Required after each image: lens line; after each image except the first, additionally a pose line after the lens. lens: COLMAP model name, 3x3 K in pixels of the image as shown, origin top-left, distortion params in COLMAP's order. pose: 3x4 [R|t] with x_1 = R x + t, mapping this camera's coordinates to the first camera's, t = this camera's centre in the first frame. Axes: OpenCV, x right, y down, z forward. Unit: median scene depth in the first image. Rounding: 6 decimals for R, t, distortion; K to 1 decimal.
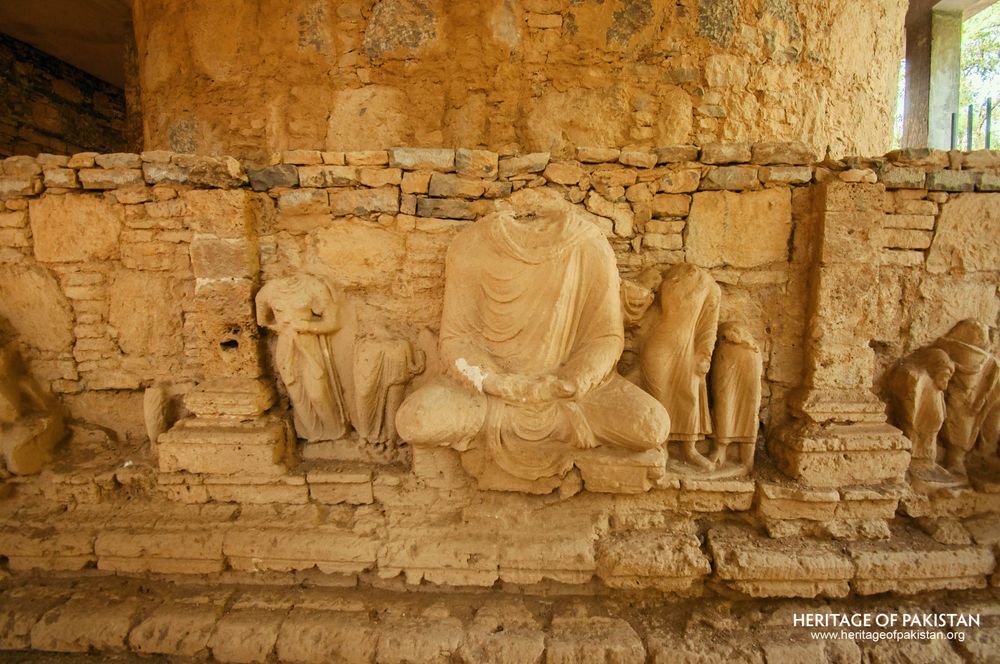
lens RADIAL K [[442.2, 0, 500.0], [0, 442.2, 332.0], [0, 0, 1]] dist [0.012803, -0.020744]
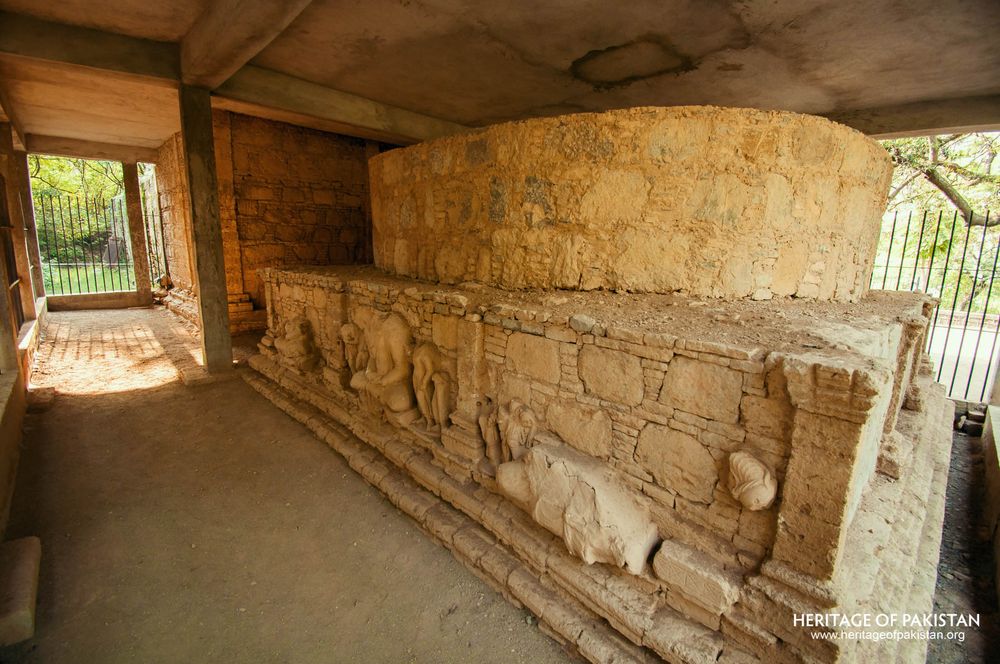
lens RADIAL K [[442.2, 0, 500.0], [0, 442.2, 332.0], [0, 0, 1]] dist [0.012803, -0.020744]
pose [[0.716571, 0.155056, -0.680062, 1.825663], [-0.099268, 0.987725, 0.120607, -0.426293], [0.690414, -0.018915, 0.723167, -0.351125]]
